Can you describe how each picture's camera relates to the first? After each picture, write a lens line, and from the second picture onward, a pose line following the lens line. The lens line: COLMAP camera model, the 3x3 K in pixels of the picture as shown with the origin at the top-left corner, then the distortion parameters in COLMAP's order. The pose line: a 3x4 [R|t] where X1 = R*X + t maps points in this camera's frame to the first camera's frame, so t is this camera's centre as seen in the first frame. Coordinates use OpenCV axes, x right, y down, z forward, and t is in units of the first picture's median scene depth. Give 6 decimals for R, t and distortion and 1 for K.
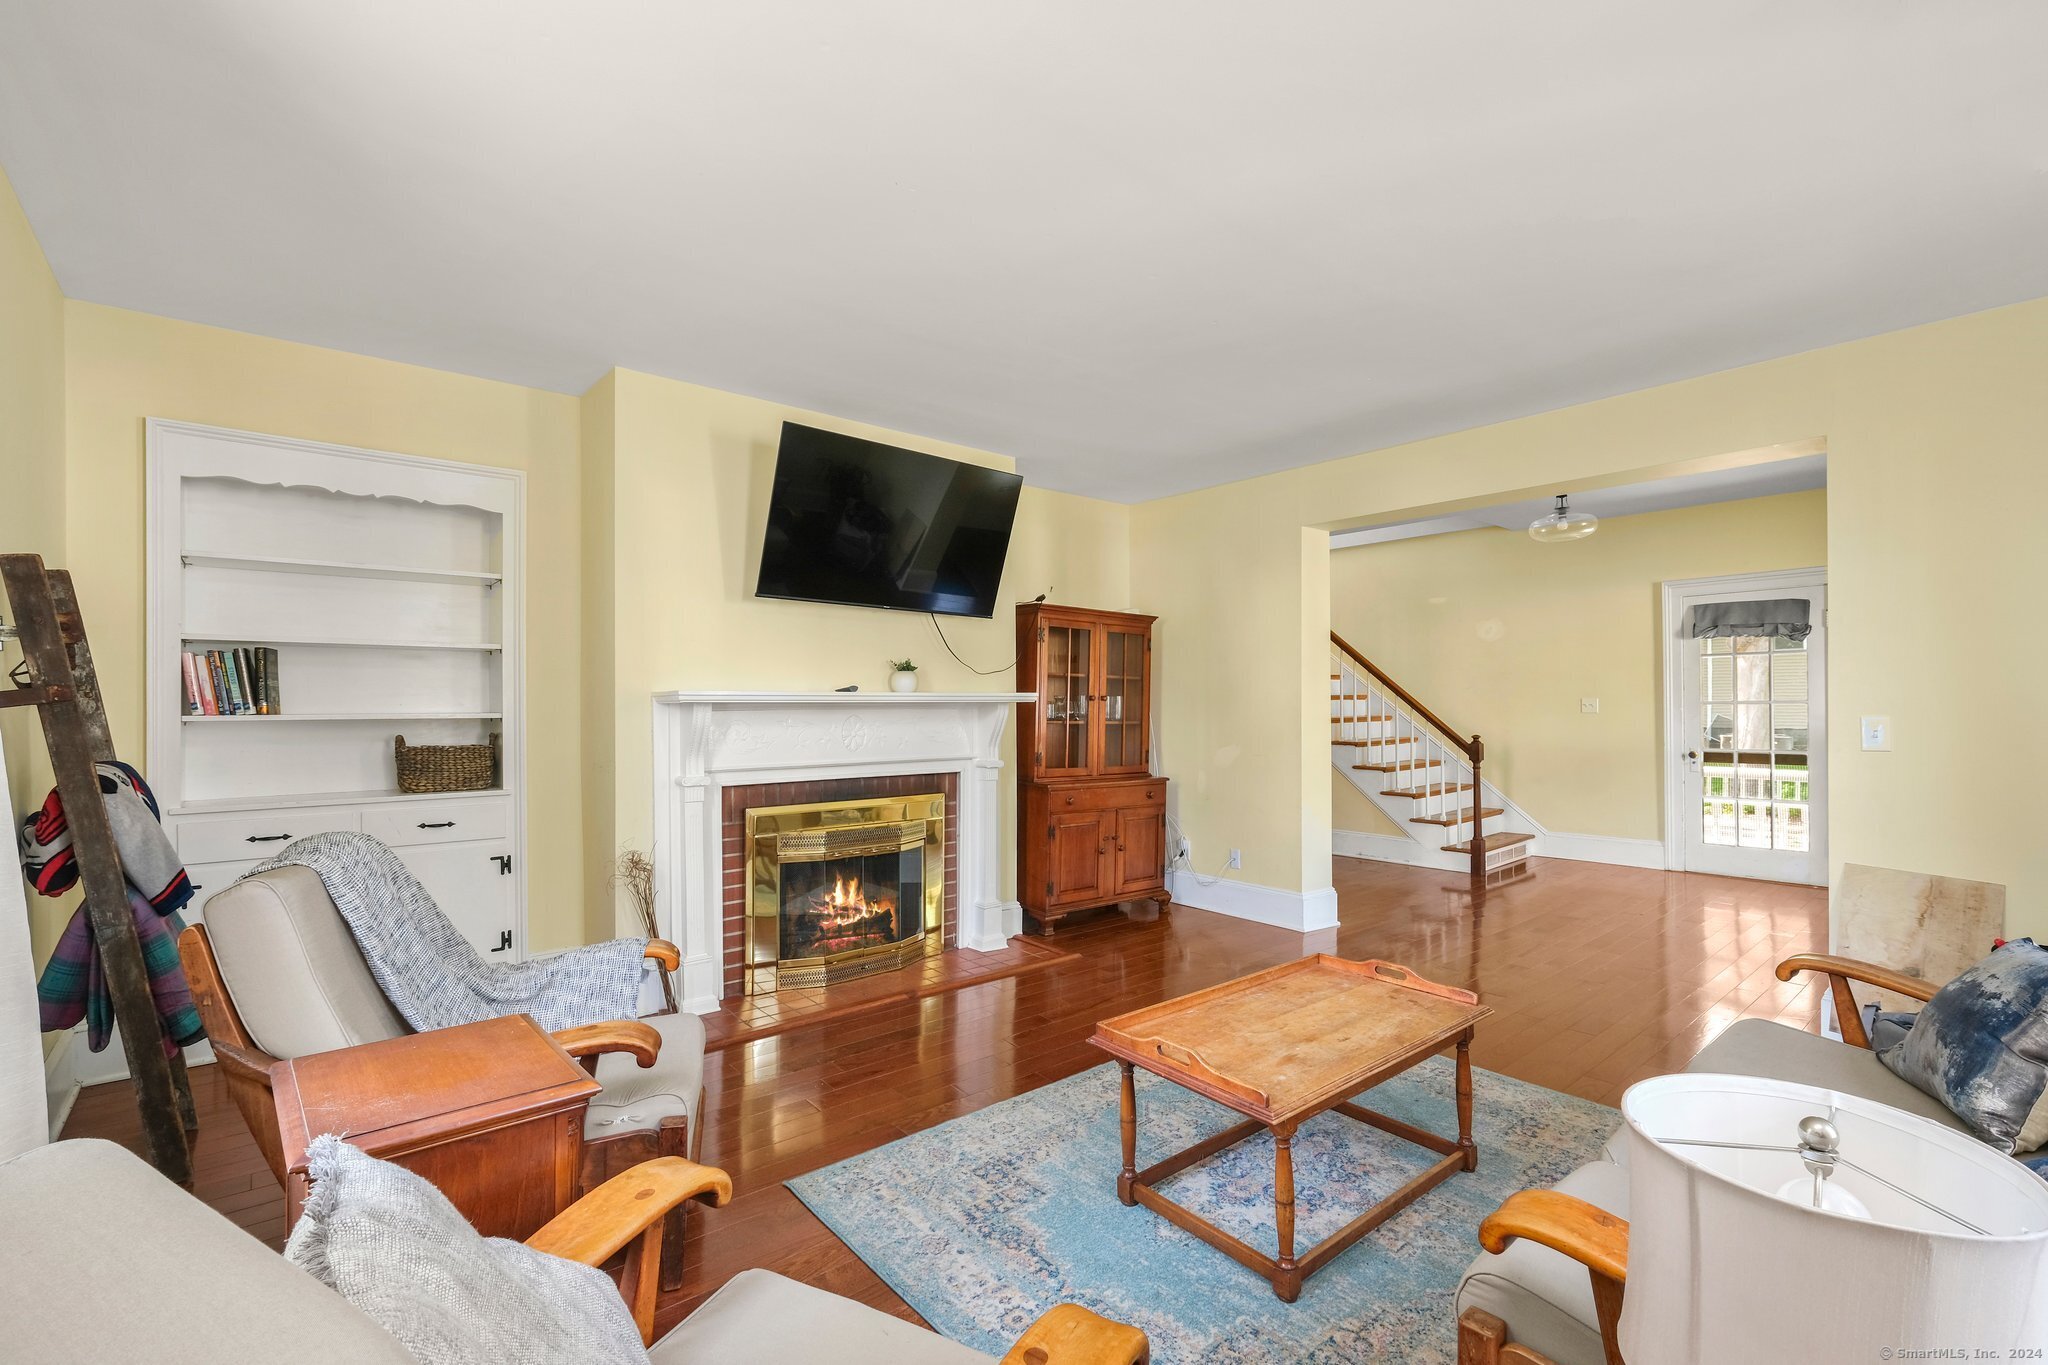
lens RADIAL K [[894.6, 0, 1030.7], [0, 894.6, 704.0], [0, 0, 1]] dist [-0.001066, -0.000428]
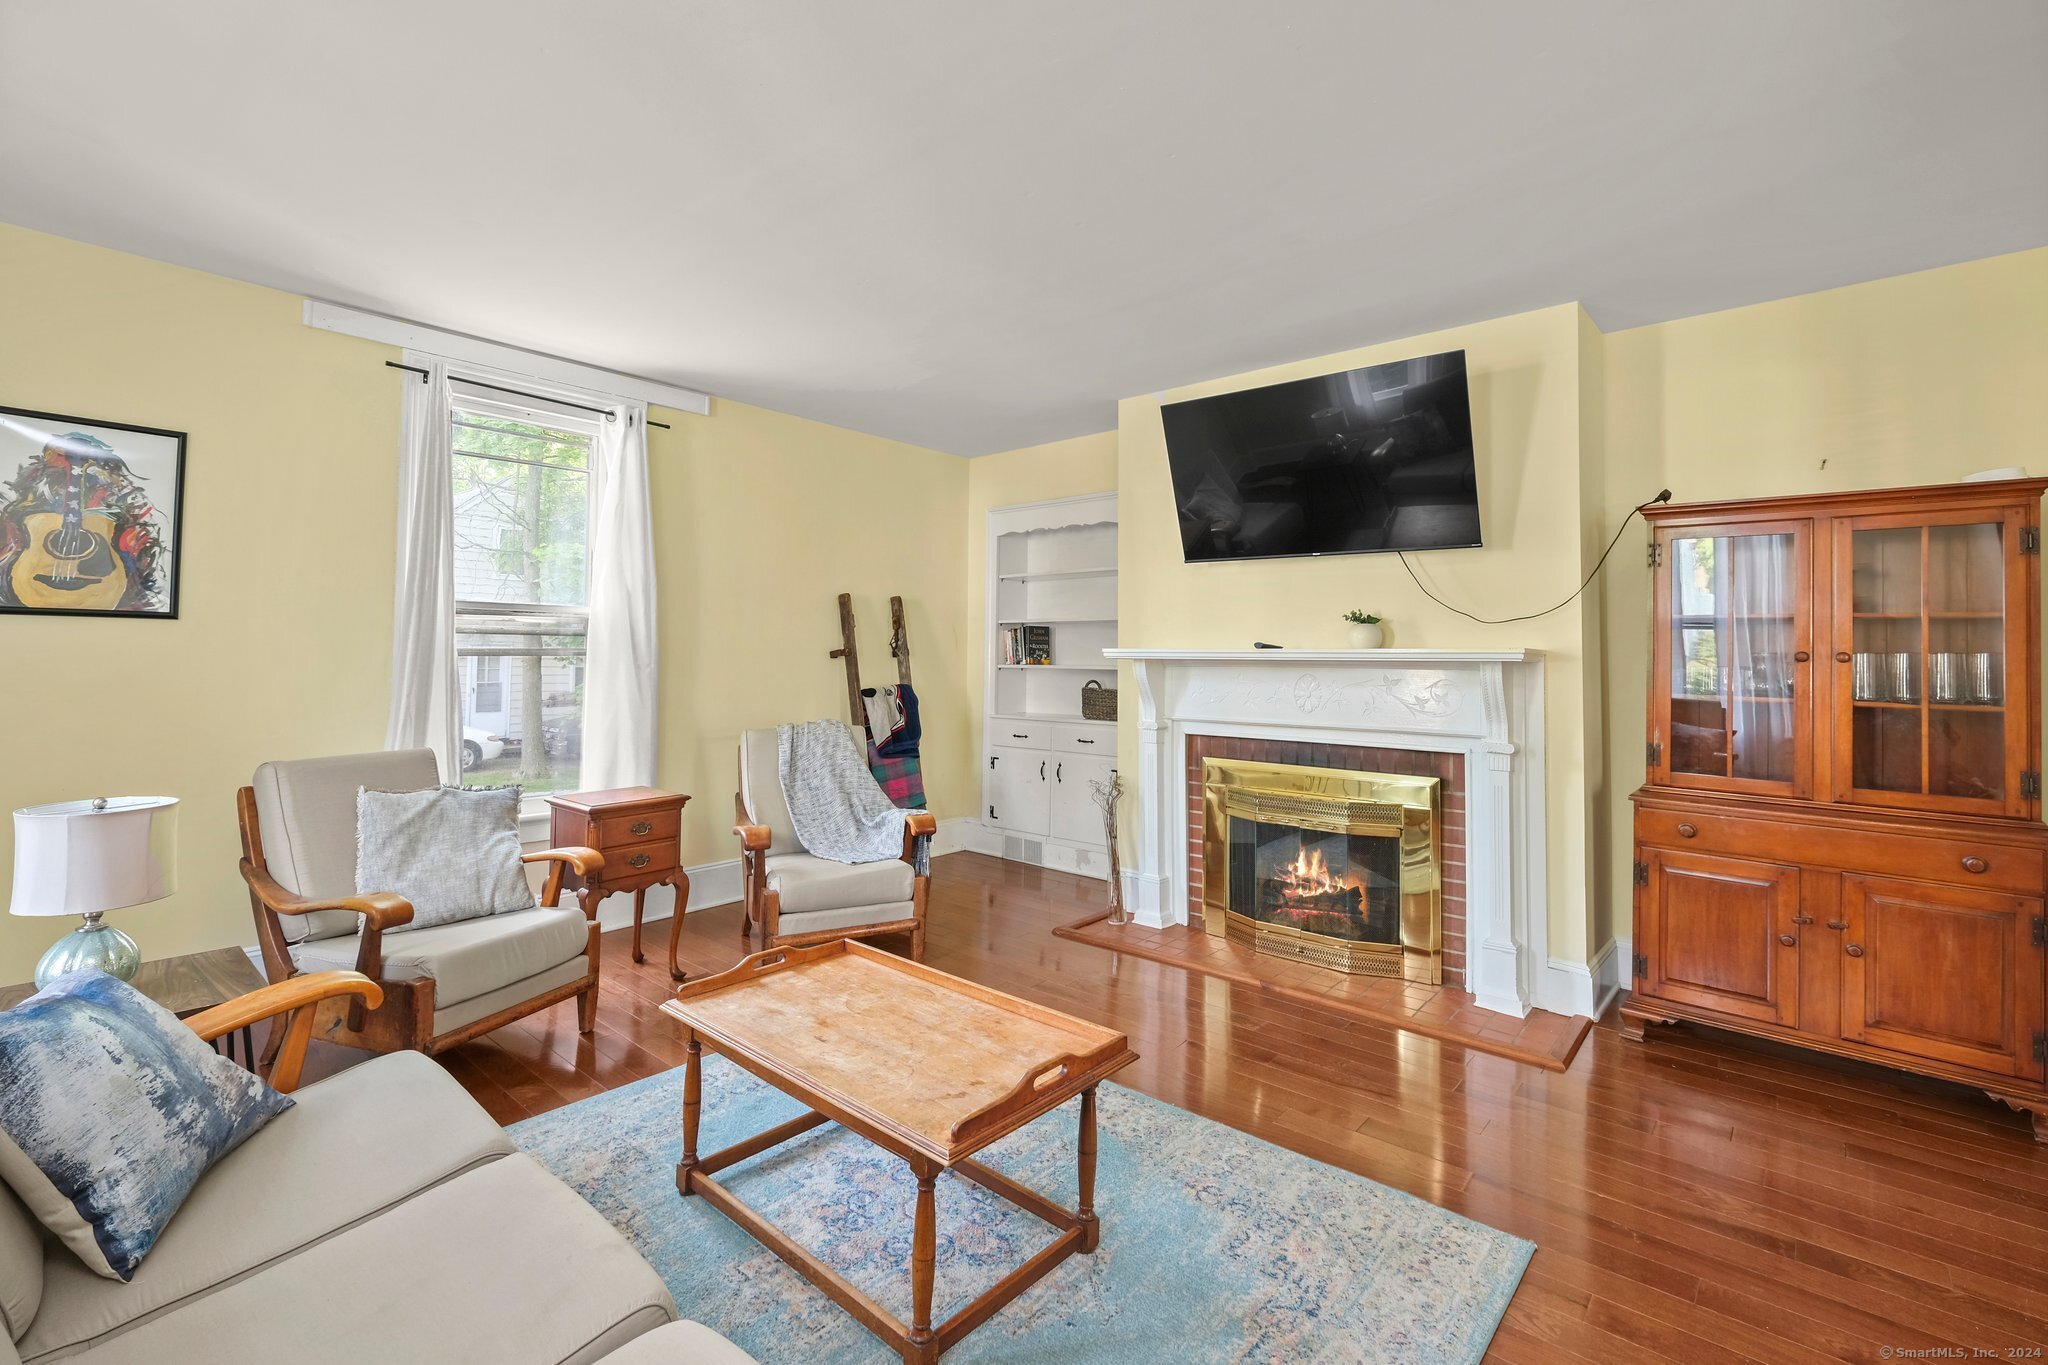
lens RADIAL K [[911.8, 0, 1030.1], [0, 911.8, 622.8], [0, 0, 1]] dist [0.000649, 0.000083]
pose [[0.159595, -0.036382, -0.986512, 0.694843], [-0.011044, 0.999192, -0.038636, -0.000787], [0.987121, 0.017061, 0.159064, 0.570292]]
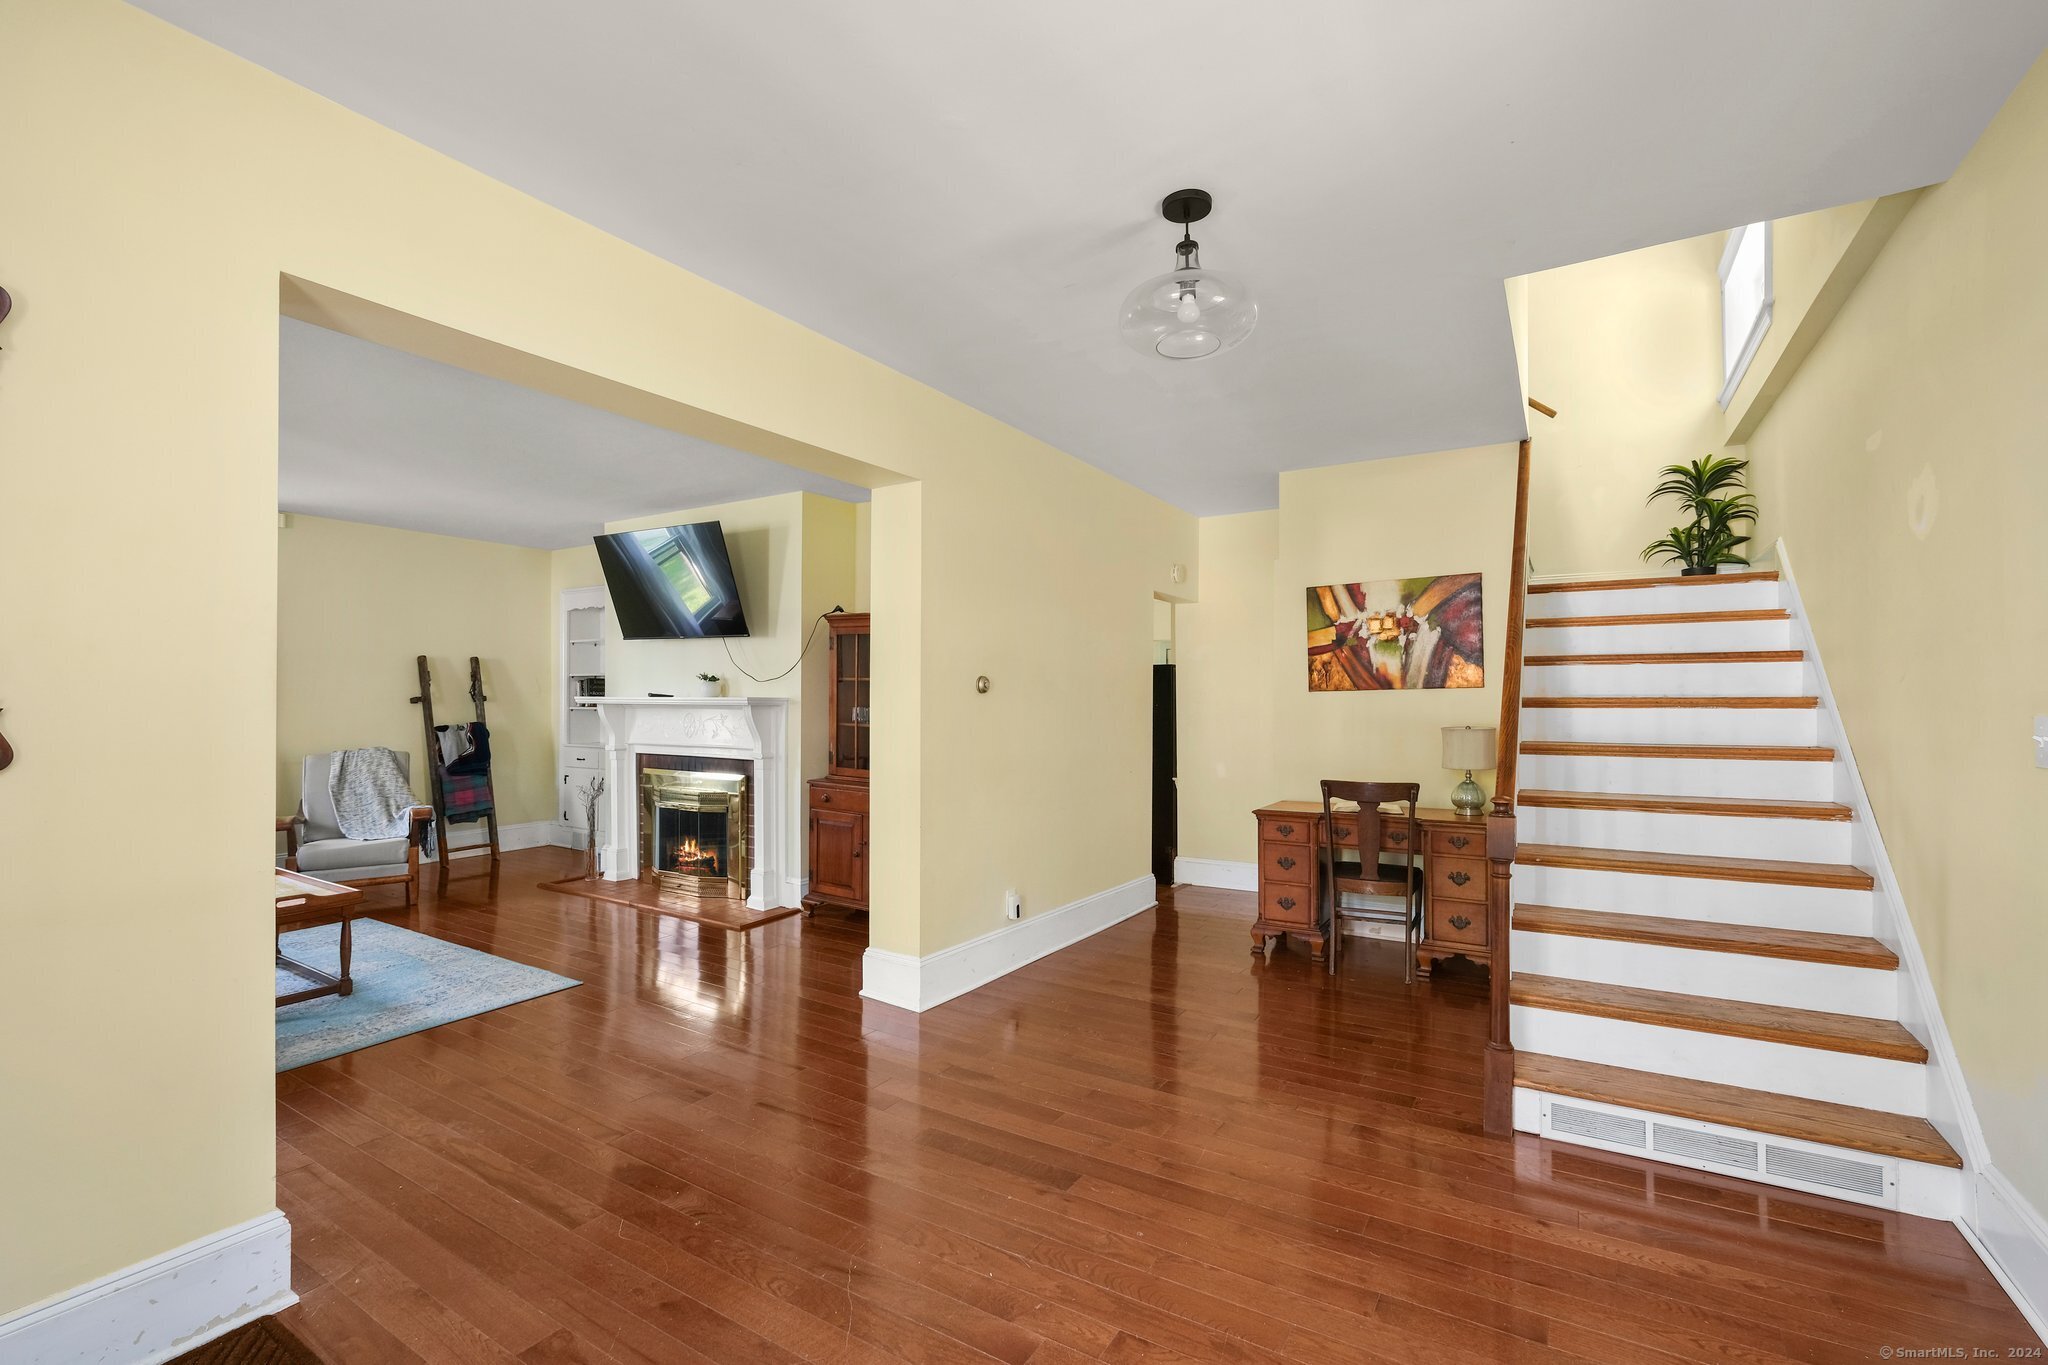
lens RADIAL K [[888.6, 0, 1019.0], [0, 888.6, 693.3], [0, 0, 1]] dist [-0.001878, -0.000163]
pose [[0.309973, -0.002081, -0.950743, 1.339412], [-0.005597, 0.999976, -0.004013, -0.016181], [0.950729, 0.006565, 0.309954, 1.064157]]
